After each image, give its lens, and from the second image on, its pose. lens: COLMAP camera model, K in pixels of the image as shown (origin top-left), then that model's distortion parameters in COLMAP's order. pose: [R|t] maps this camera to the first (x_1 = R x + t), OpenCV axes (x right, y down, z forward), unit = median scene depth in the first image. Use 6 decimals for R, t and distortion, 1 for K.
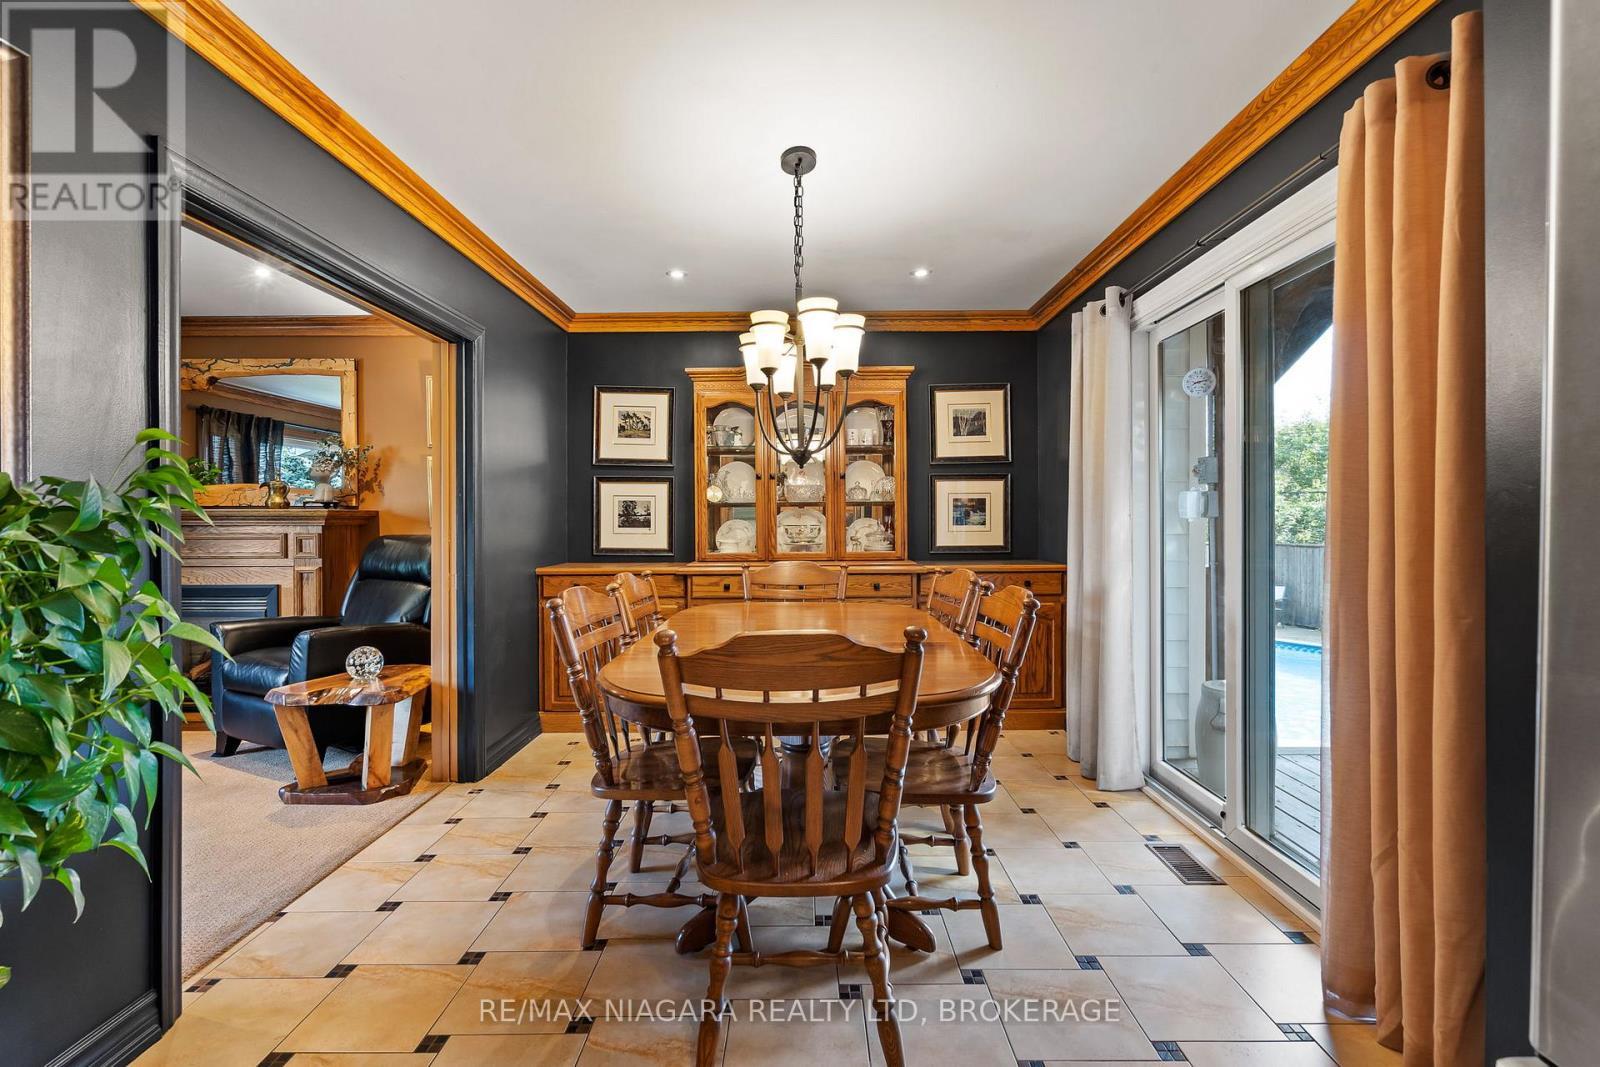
lens RADIAL K [[734.1, 0, 796.2], [0, 734.1, 524.3], [0, 0, 1]] dist [-0.005723, 0.000357]
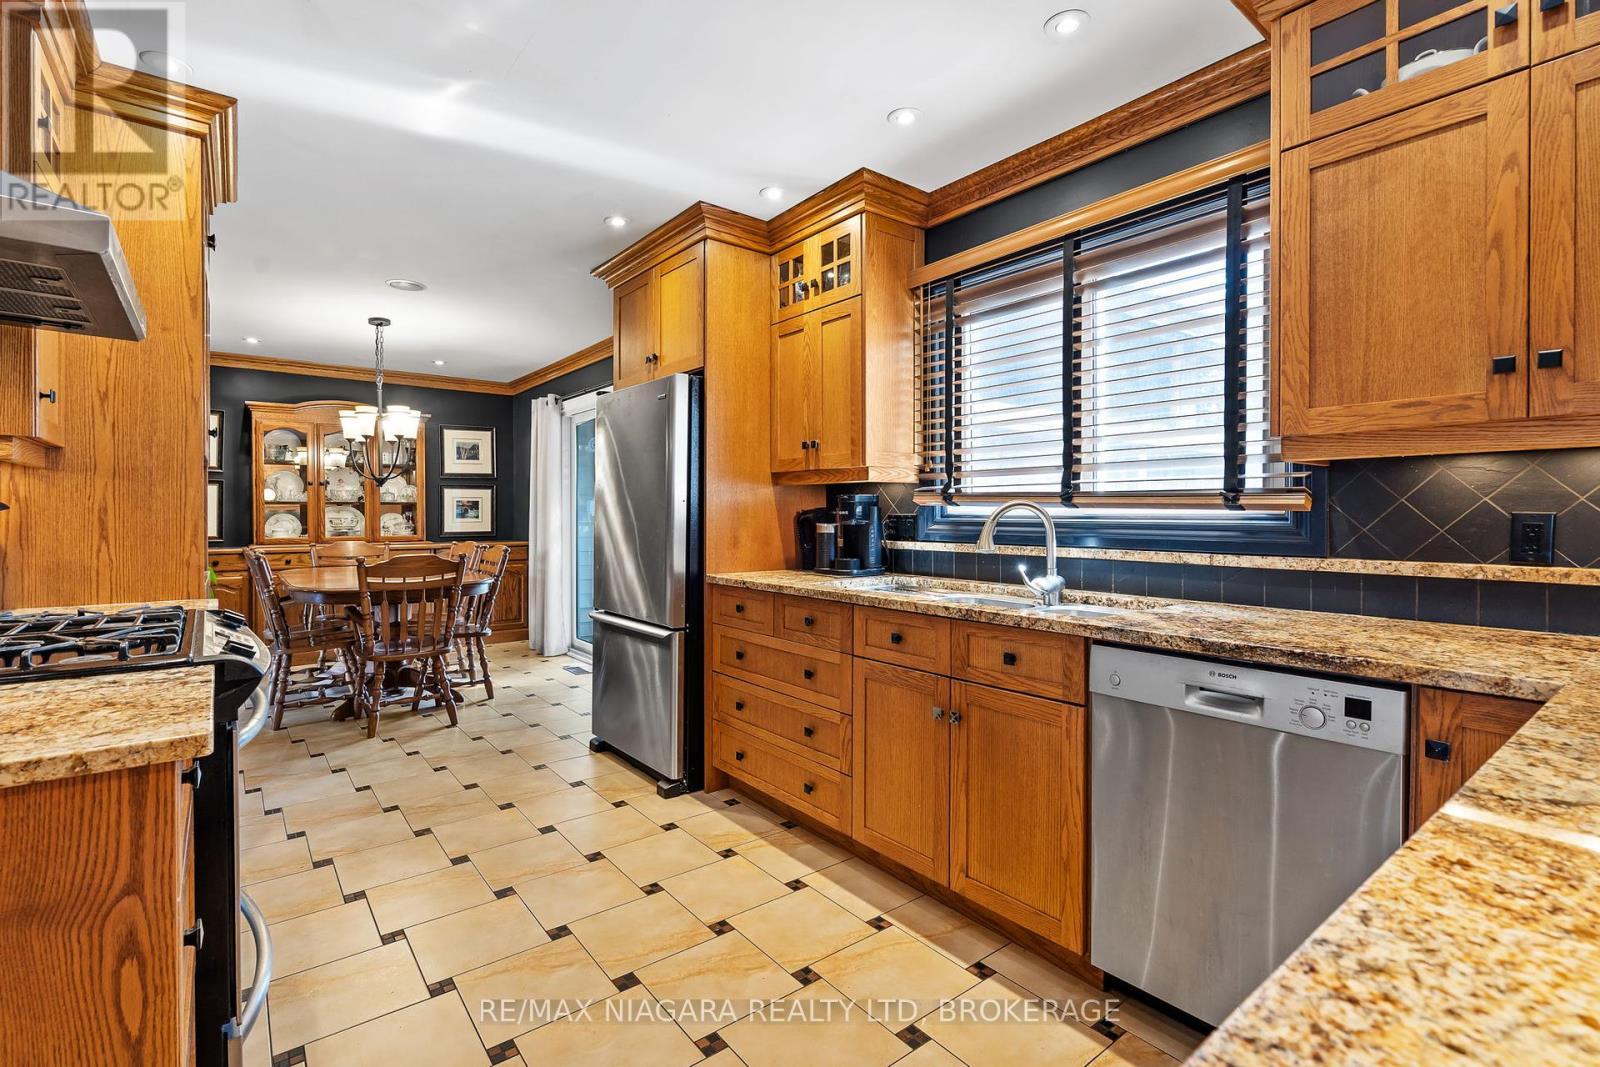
lens RADIAL K [[734.1, 0, 794.4], [0, 734.1, 523.1], [0, 0, 1]] dist [-0.005723, 0.000357]
pose [[0.780830, -0.001627, 0.624742, -0.213416], [-0.001135, 0.999991, 0.004022, 0.004920], [-0.624743, -0.003850, 0.780821, -0.705860]]
